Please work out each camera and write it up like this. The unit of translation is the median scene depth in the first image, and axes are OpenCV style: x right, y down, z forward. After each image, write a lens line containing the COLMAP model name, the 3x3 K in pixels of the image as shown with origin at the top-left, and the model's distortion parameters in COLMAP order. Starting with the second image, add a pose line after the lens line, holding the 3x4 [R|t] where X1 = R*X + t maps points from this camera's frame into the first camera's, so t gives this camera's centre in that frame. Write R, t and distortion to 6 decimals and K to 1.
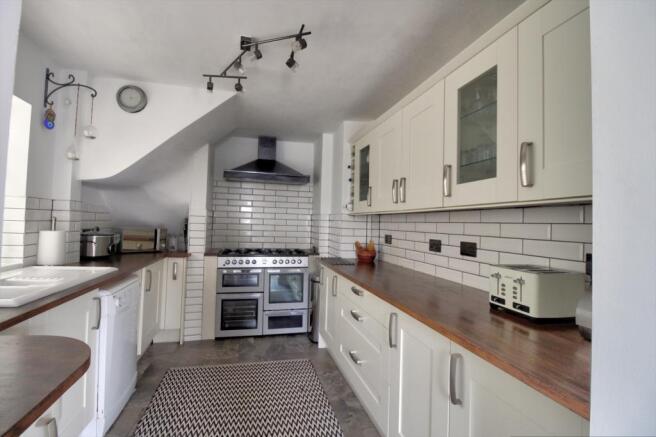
lens RADIAL K [[313.1, 0, 330.6], [0, 313.1, 215.2], [0, 0, 1]] dist [0.003346, -0.011742]
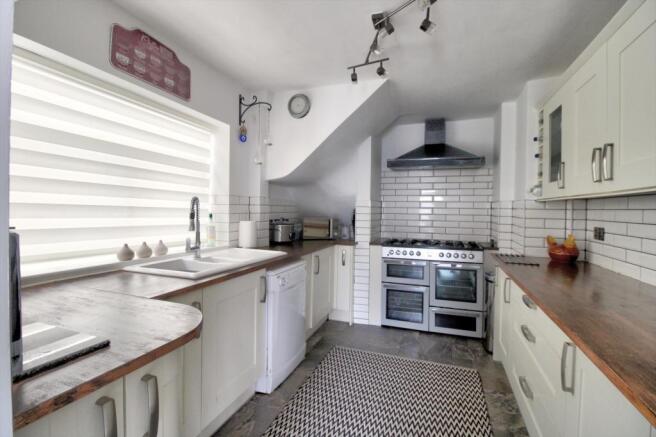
lens RADIAL K [[313.1, 0, 330.6], [0, 313.1, 215.2], [0, 0, 1]] dist [0.003346, -0.011742]
pose [[0.830208, -0.006702, -0.557413, 0.072243], [0.025752, 0.999321, 0.026340, 0.000418], [0.556858, -0.036222, 0.829817, 0.072325]]
